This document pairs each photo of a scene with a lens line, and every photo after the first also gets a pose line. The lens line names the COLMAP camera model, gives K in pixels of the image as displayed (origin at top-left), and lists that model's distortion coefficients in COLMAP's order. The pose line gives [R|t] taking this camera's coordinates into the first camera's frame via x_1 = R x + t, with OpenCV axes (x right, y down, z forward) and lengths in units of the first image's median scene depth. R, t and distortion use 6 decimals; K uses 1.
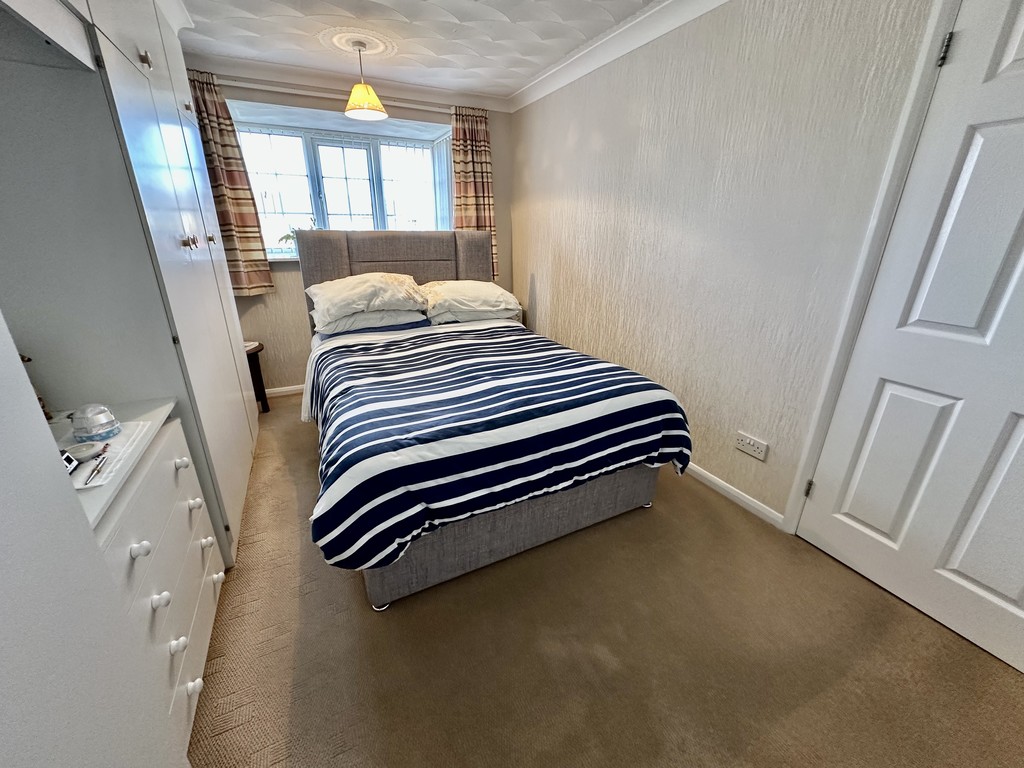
lens RADIAL K [[408.9, 0, 510.5], [0, 408.9, 381.6], [0, 0, 1]] dist [-0.001664, 0.000529]
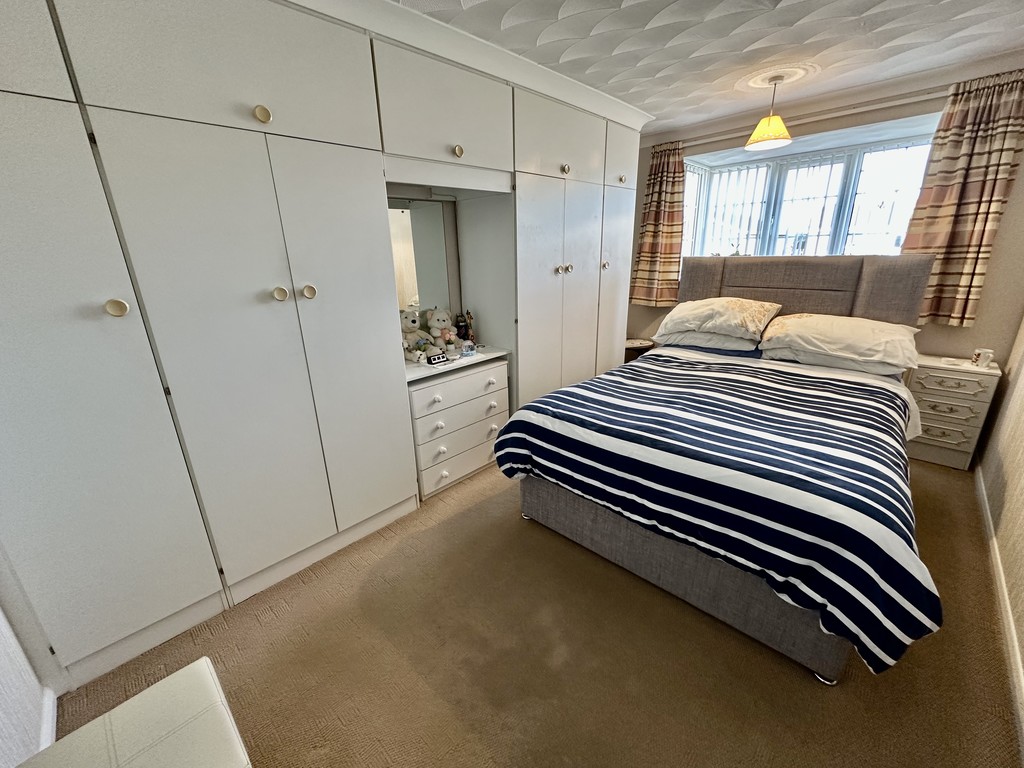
lens RADIAL K [[408.9, 0, 510.5], [0, 408.9, 381.6], [0, 0, 1]] dist [-0.001664, 0.000529]
pose [[0.327360, 0.272361, -0.904796, 0.524107], [-0.301699, 0.937563, 0.173069, -0.086420], [0.895440, 0.216320, 0.389091, 0.163558]]
